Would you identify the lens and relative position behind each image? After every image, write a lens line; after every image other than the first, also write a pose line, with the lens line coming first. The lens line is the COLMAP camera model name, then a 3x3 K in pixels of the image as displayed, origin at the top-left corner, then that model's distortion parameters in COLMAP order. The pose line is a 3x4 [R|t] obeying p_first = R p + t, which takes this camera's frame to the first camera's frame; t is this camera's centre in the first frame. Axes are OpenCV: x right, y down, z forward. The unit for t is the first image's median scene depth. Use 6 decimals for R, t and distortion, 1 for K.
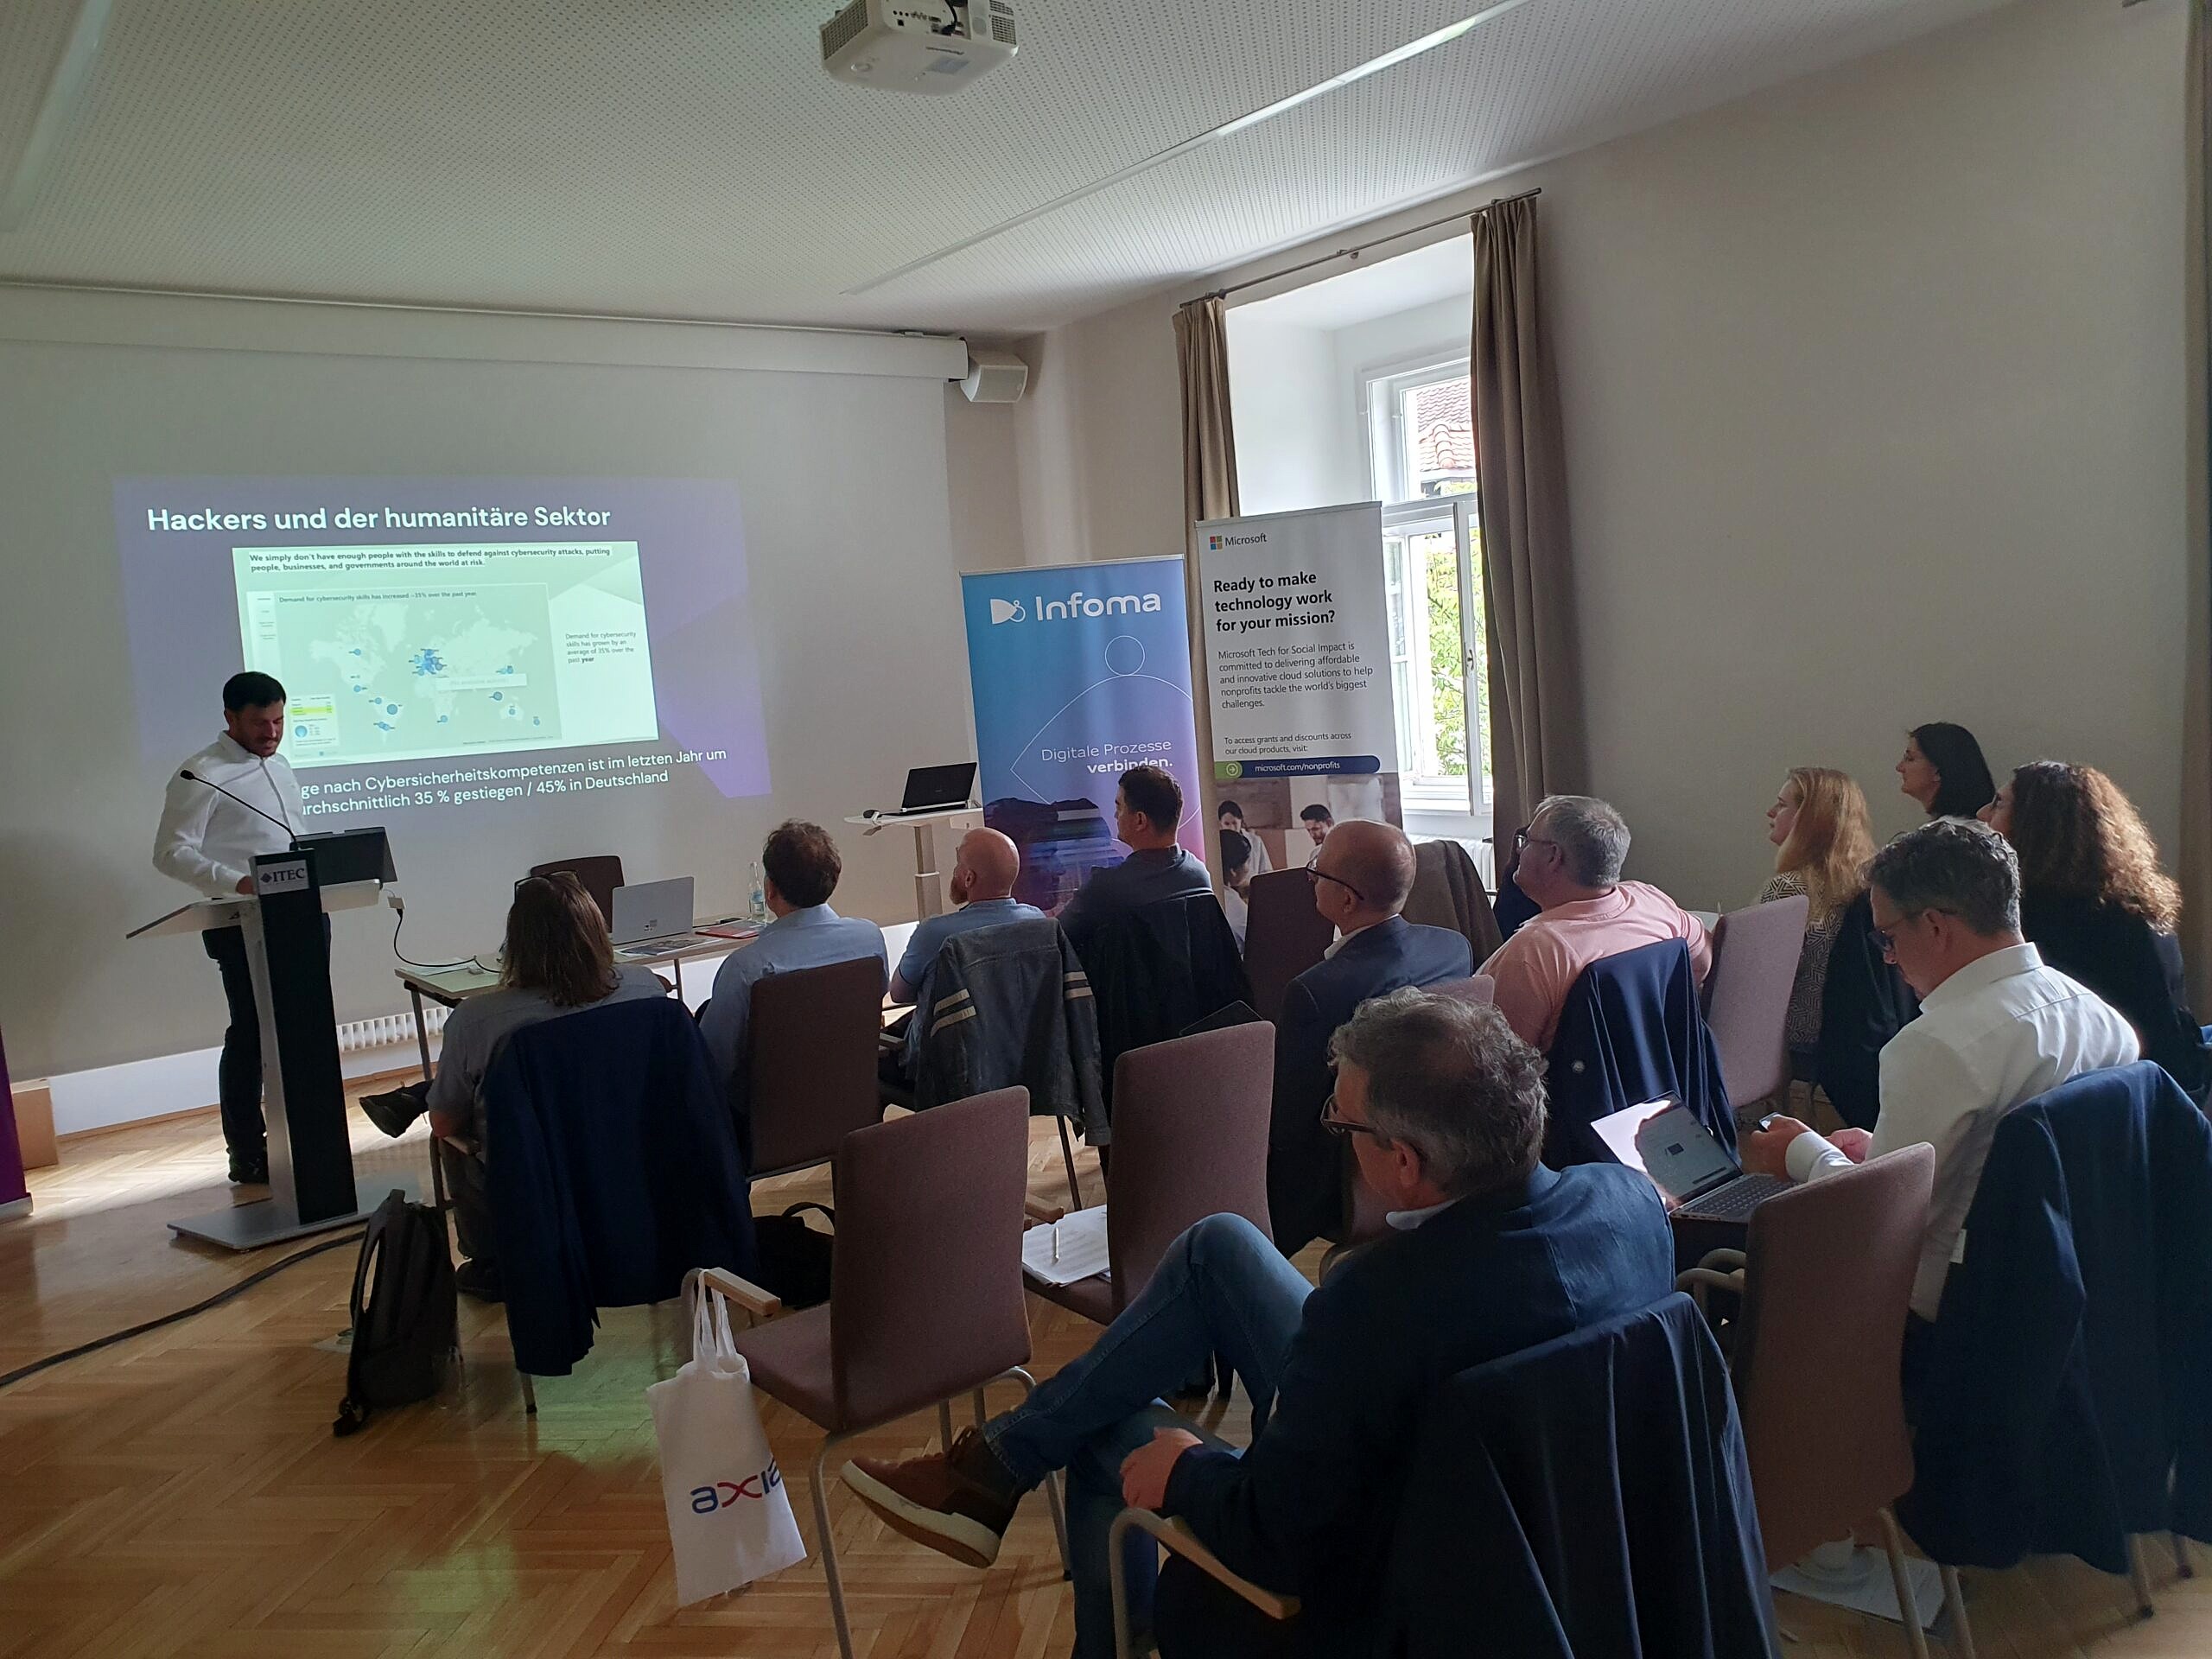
lens RADIAL K [[1715.0, 0, 1115.7], [0, 1715.0, 833.7], [0, 0, 1]] dist [0.079990, -0.117904]
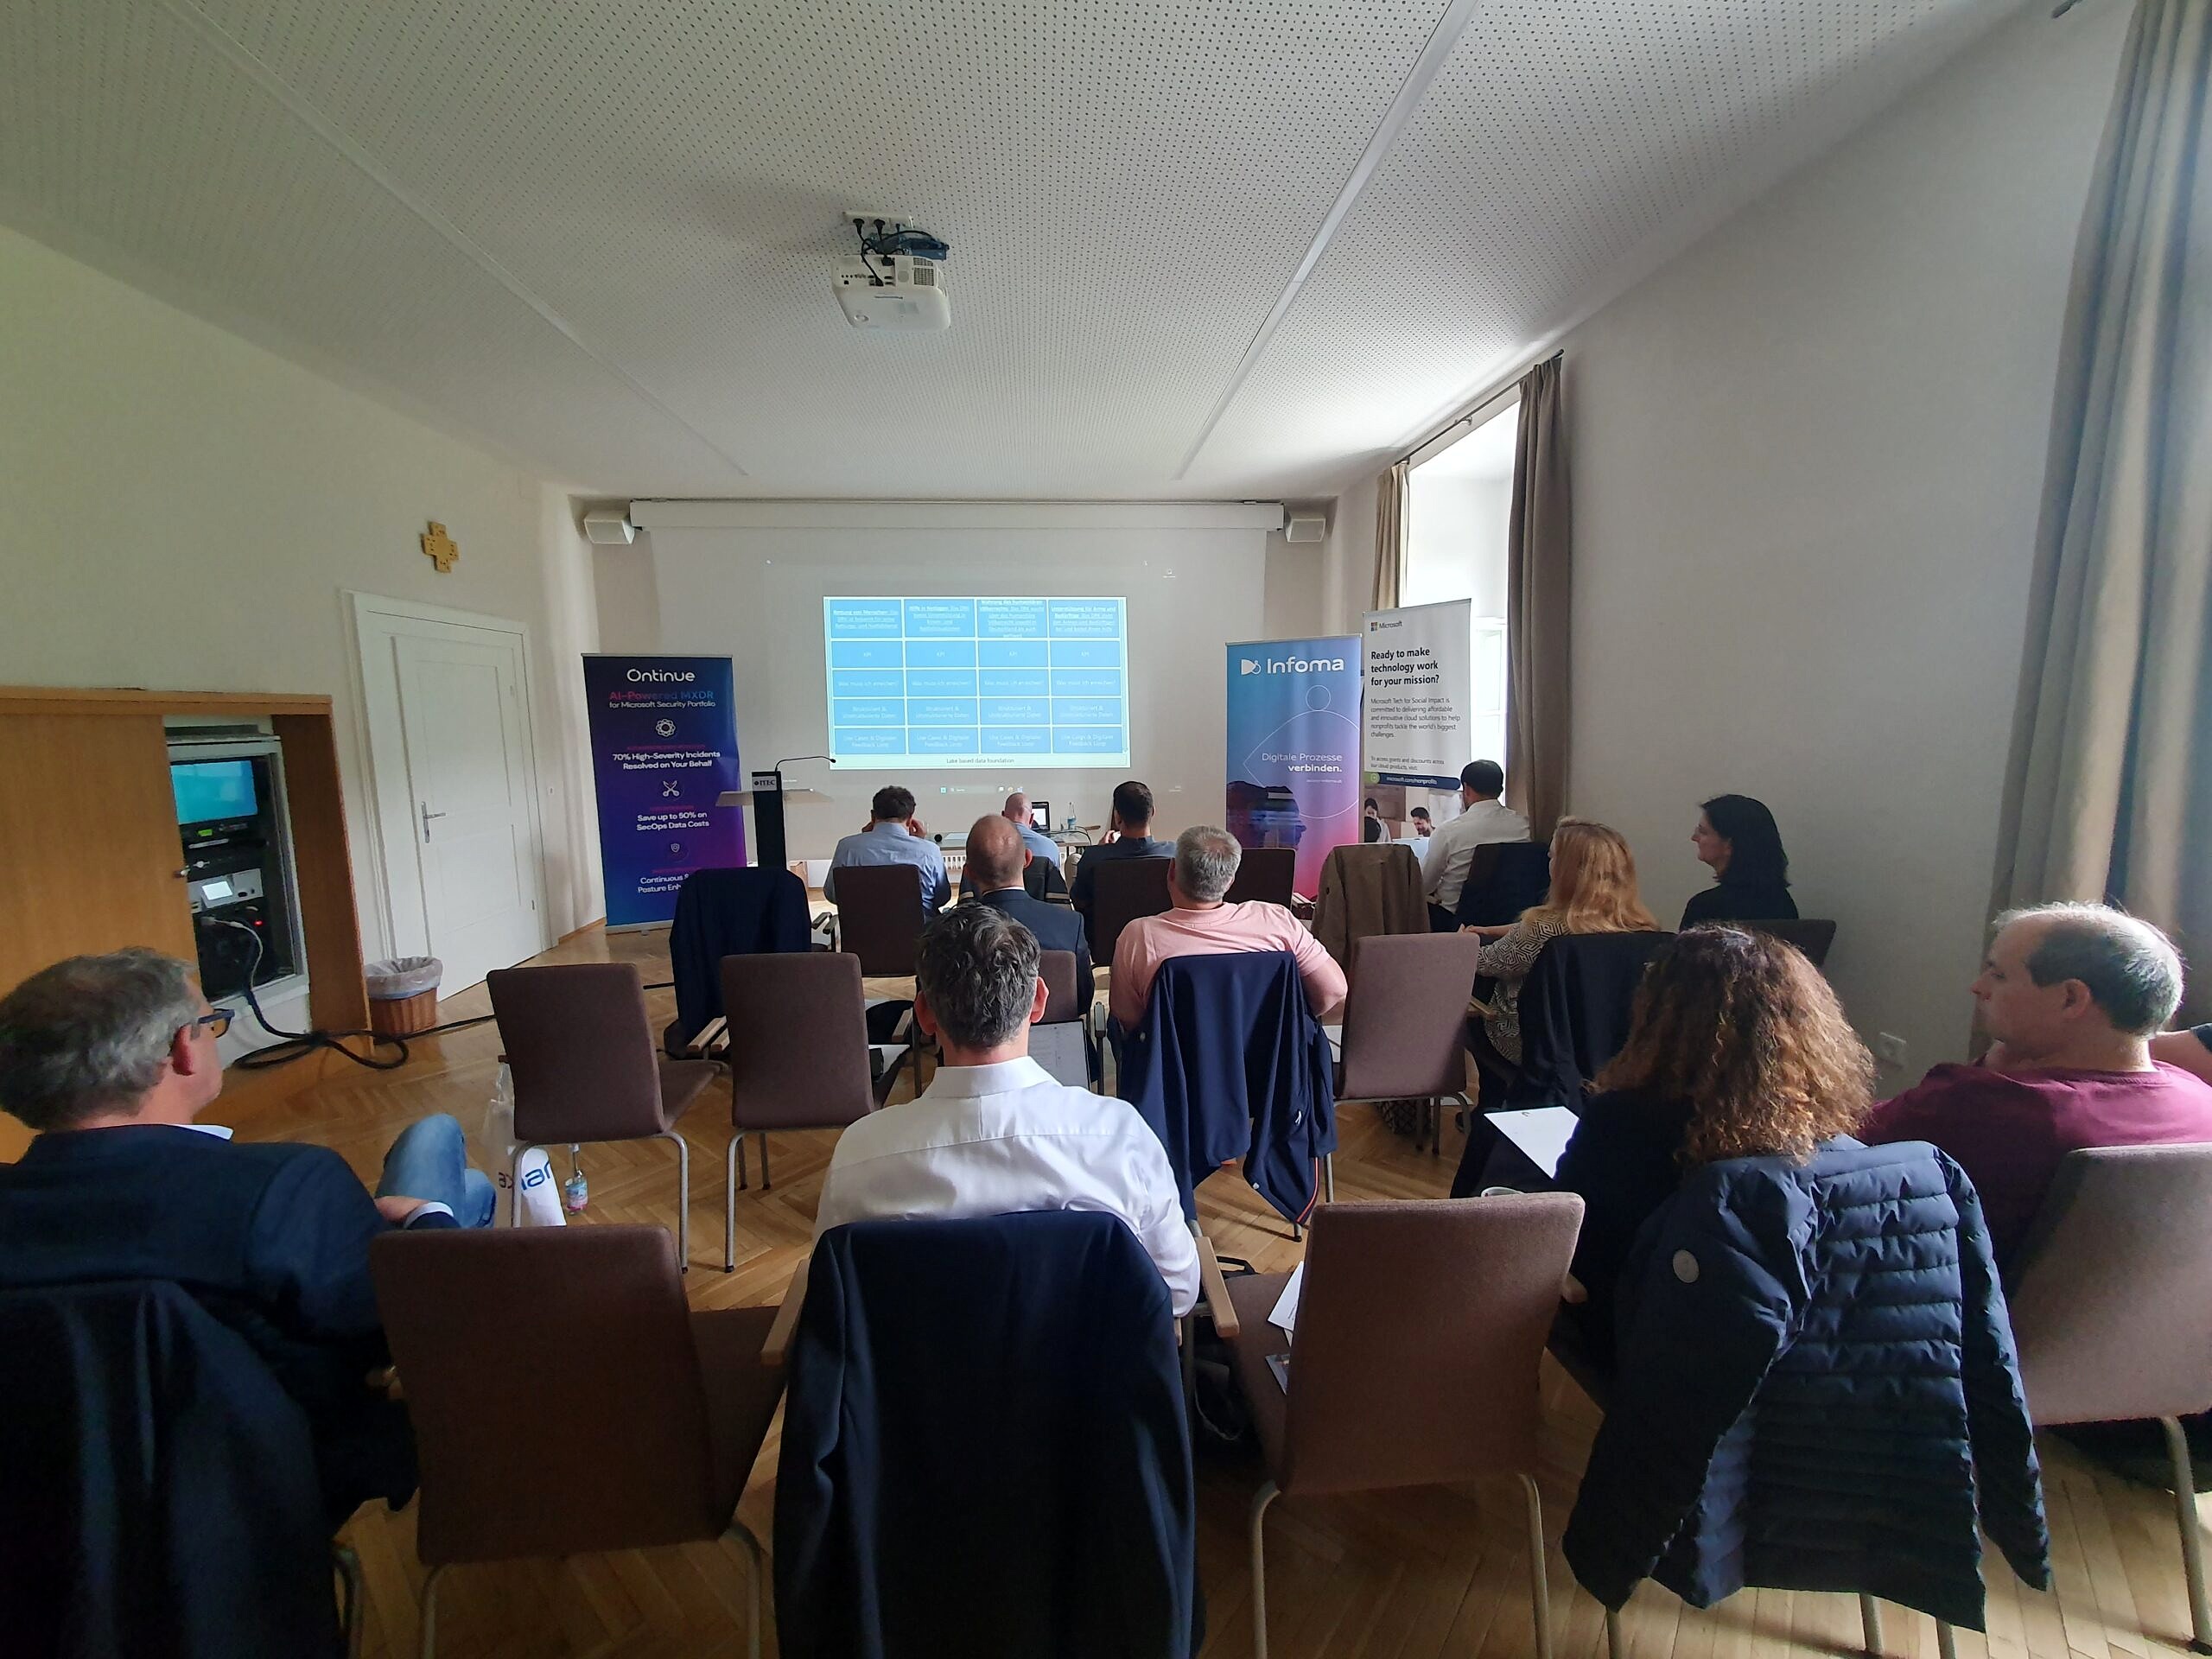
lens RADIAL K [[885.4, 0, 1106.0], [0, 885.4, 829.5], [0, 0, 1]] dist [-0.001194, -0.000028]
pose [[0.846159, 0.131364, -0.516486, 0.377523], [-0.101507, 0.991129, 0.085787, -0.047548], [0.523174, -0.020163, 0.851987, 0.284565]]
